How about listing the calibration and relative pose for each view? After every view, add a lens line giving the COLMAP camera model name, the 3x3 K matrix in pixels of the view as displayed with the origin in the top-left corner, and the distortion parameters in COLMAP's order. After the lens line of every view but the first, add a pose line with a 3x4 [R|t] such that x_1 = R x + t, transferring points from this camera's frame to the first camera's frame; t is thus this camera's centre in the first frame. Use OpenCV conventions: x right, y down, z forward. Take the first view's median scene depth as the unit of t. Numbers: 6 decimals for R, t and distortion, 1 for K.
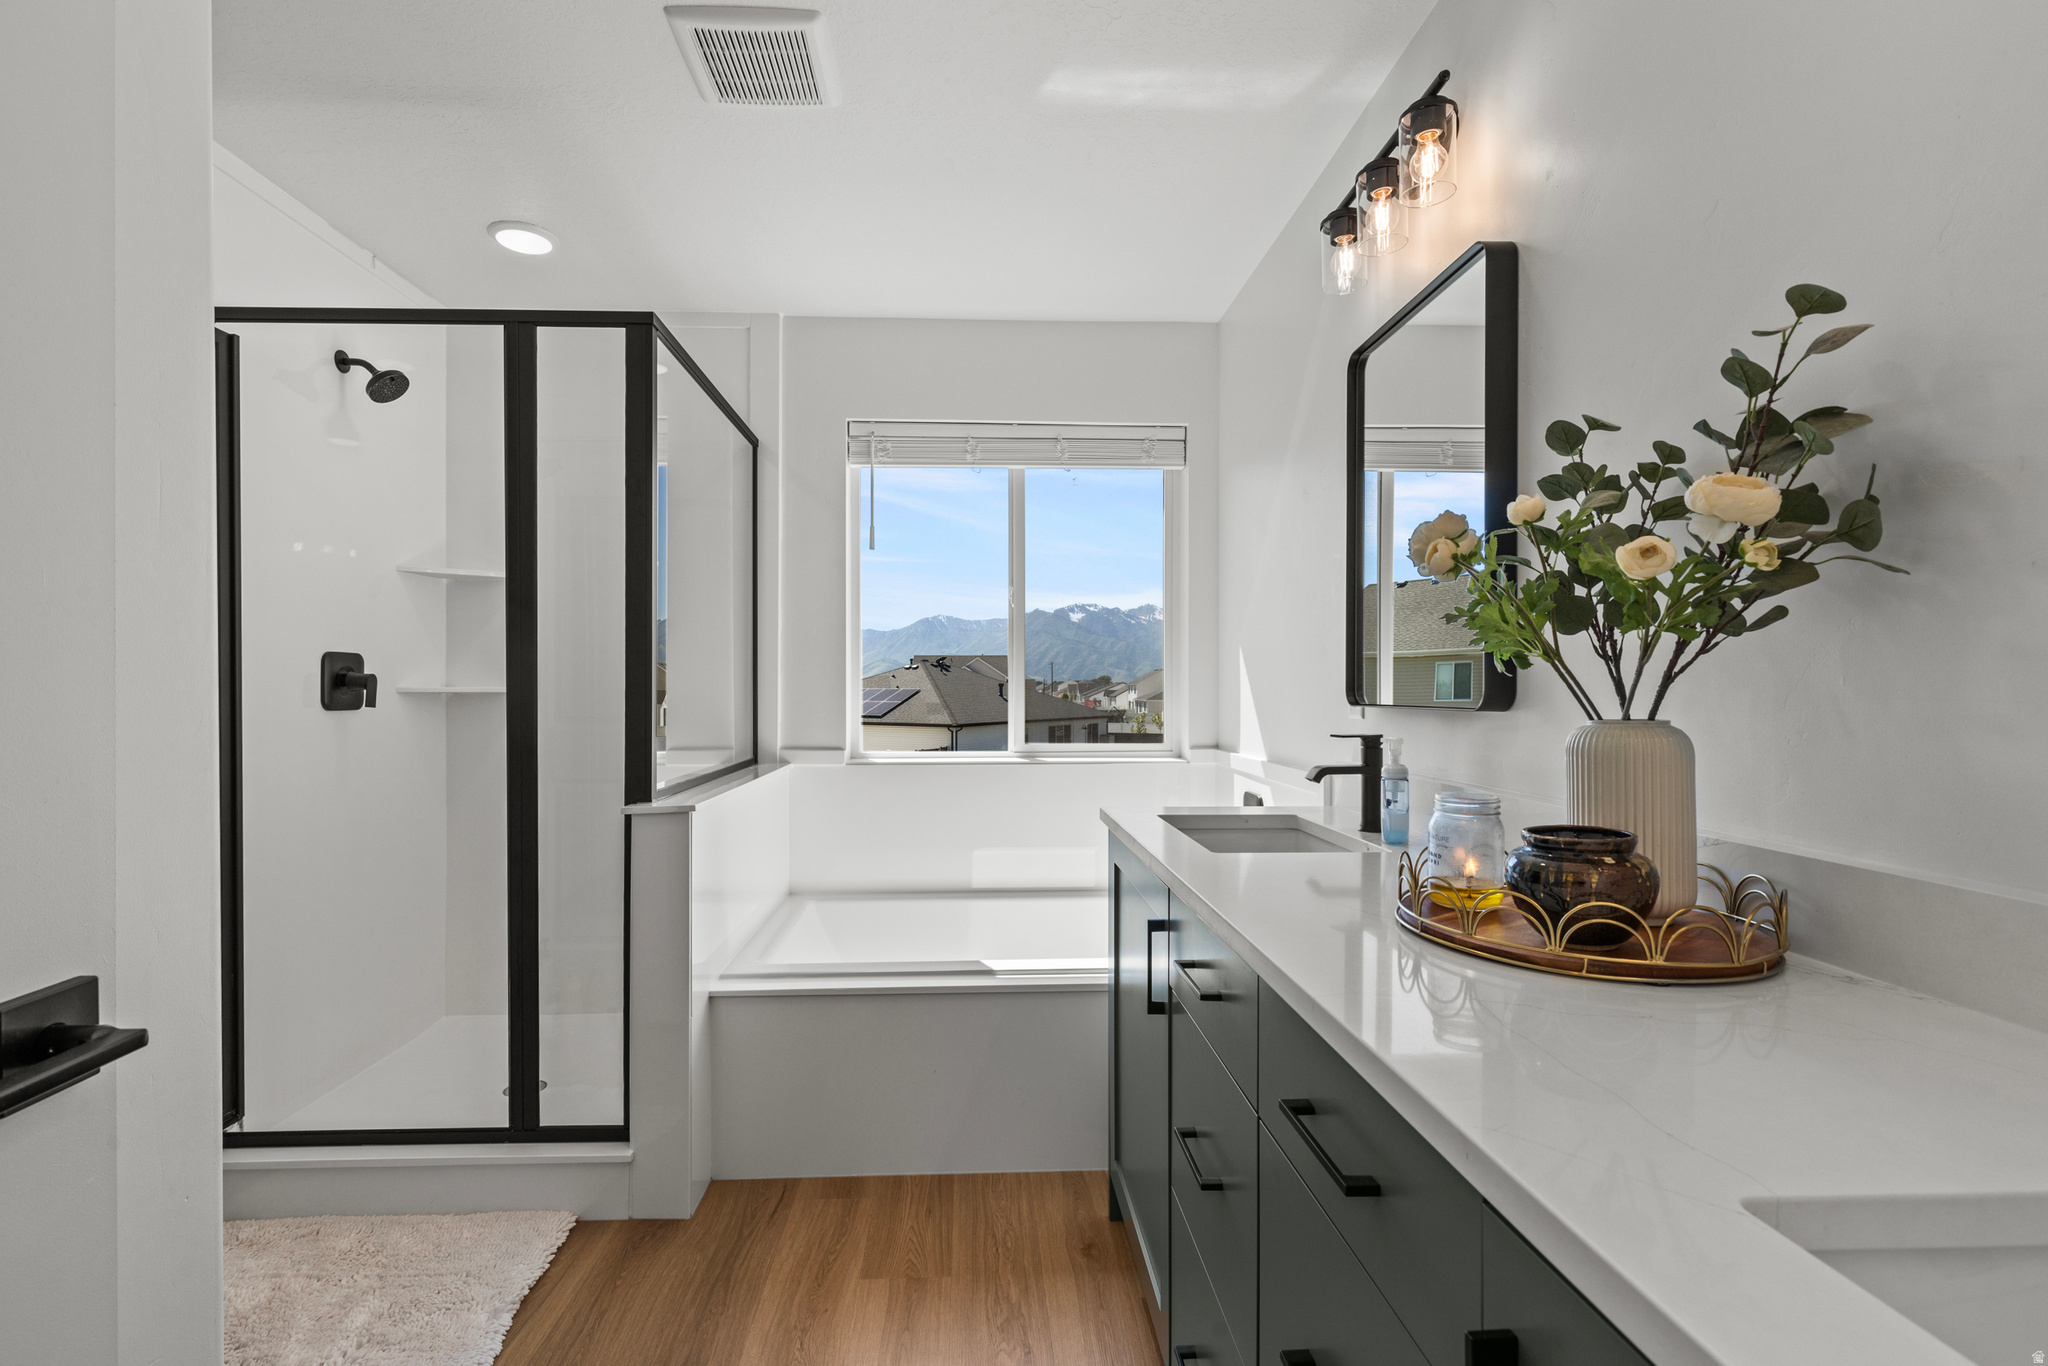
lens RADIAL K [[938.7, 0, 1024.0], [0, 938.7, 683.0], [0, 0, 1]] dist [0.003700, -0.000965]
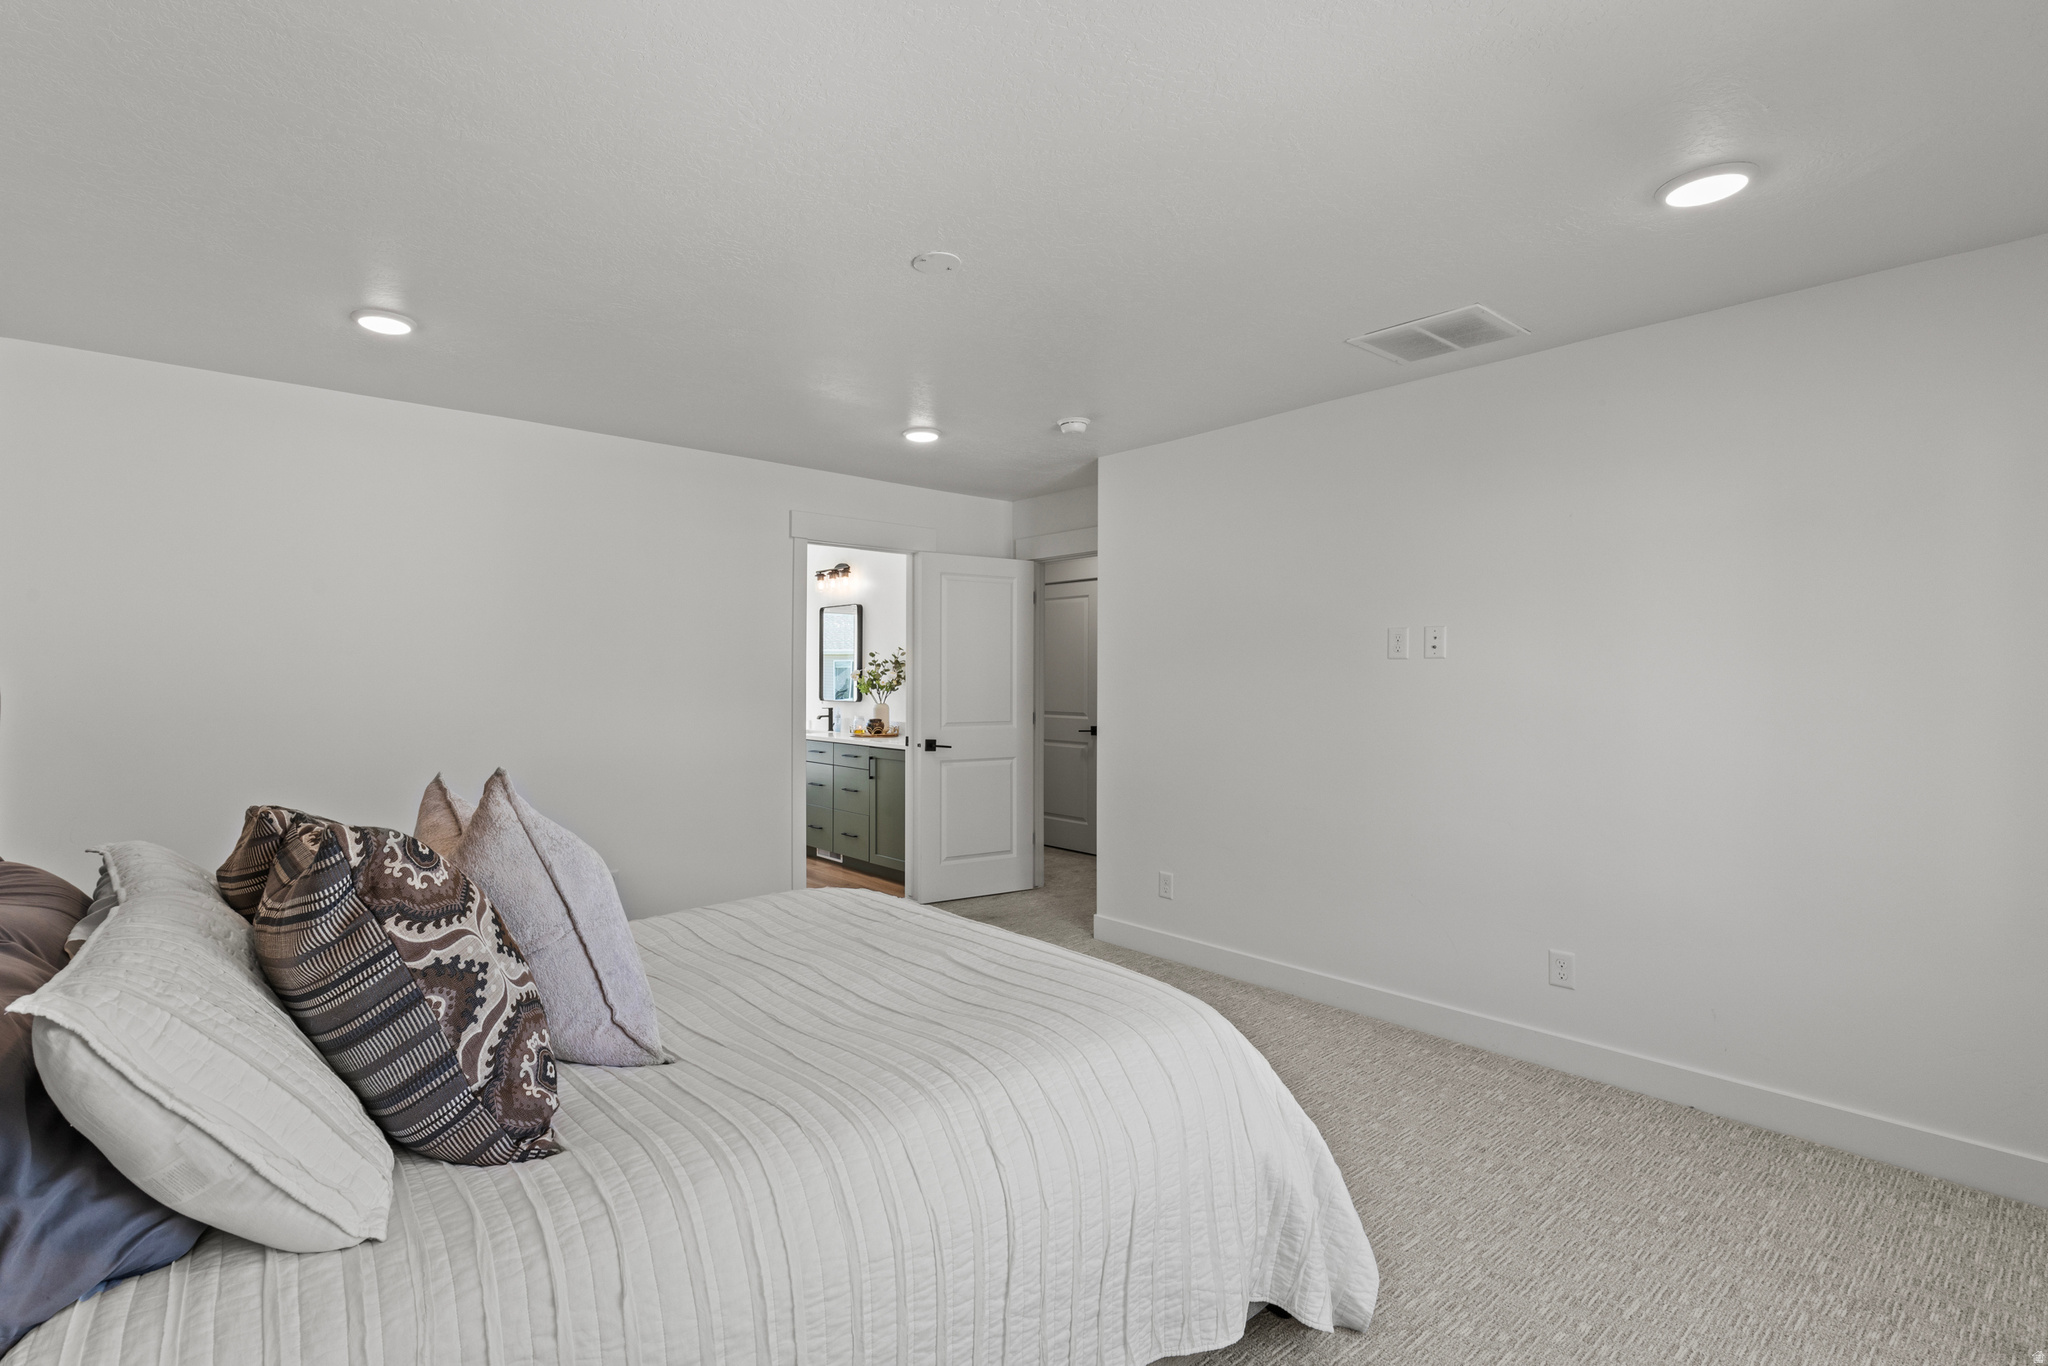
lens RADIAL K [[938.7, 0, 1024.0], [0, 938.7, 683.0], [0, 0, 1]] dist [0.003700, -0.000965]
pose [[0.761532, -0.015140, 0.647951, -2.640734], [0.000008, 0.999727, 0.023350, -0.239247], [-0.648127, -0.017777, 0.761324, -4.306749]]
